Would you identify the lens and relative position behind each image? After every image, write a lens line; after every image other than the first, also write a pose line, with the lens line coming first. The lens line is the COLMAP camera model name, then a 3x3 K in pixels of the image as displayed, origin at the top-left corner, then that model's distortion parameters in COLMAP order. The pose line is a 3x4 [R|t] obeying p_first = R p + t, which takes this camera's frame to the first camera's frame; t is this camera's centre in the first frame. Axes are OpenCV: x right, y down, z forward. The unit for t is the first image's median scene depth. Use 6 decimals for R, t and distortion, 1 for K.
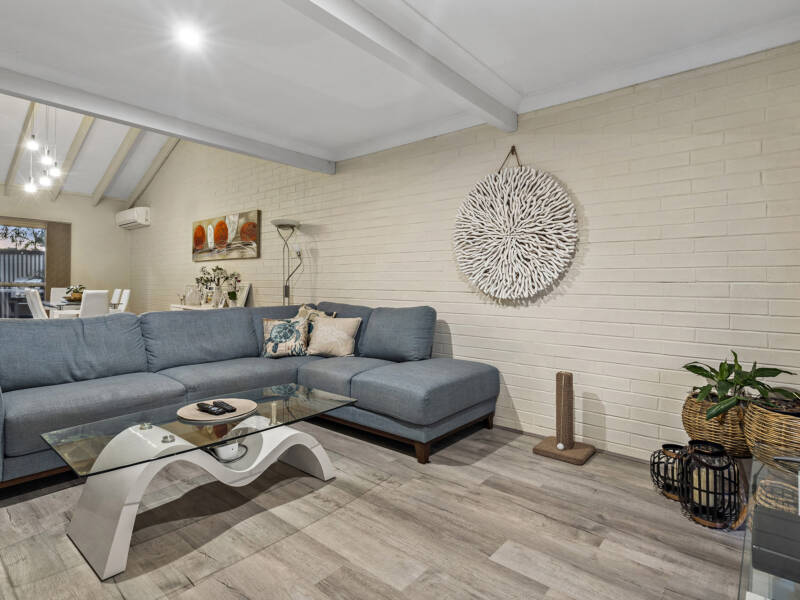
lens RADIAL K [[428.8, 0, 400.0], [0, 428.8, 300.0], [0, 0, 1]] dist [-0.001901, -0.000411]
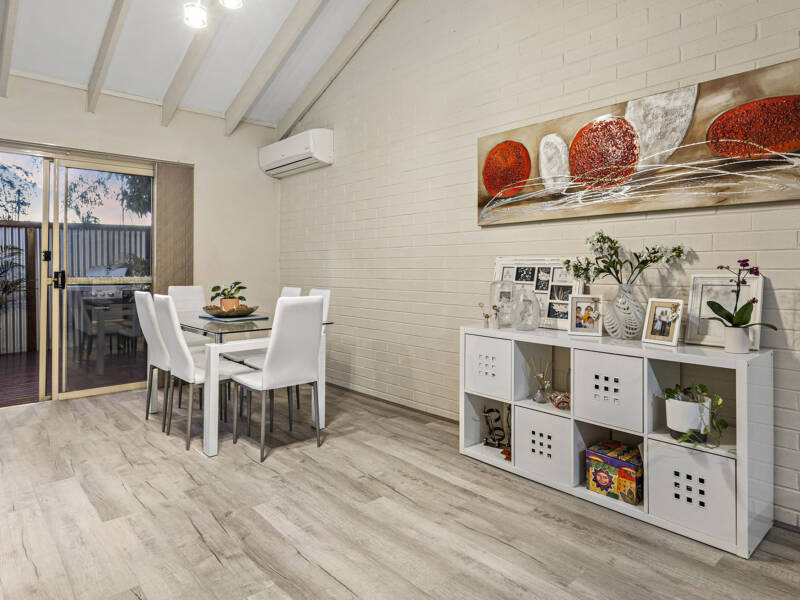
lens RADIAL K [[500.5, 0, 401.4], [0, 500.5, 277.9], [0, 0, 1]] dist [-0.002523, -0.000296]
pose [[0.990863, -0.007072, -0.134689, -0.501924], [0.004694, 0.999828, -0.017966, -0.028587], [0.134793, 0.017170, 0.990725, 0.488673]]
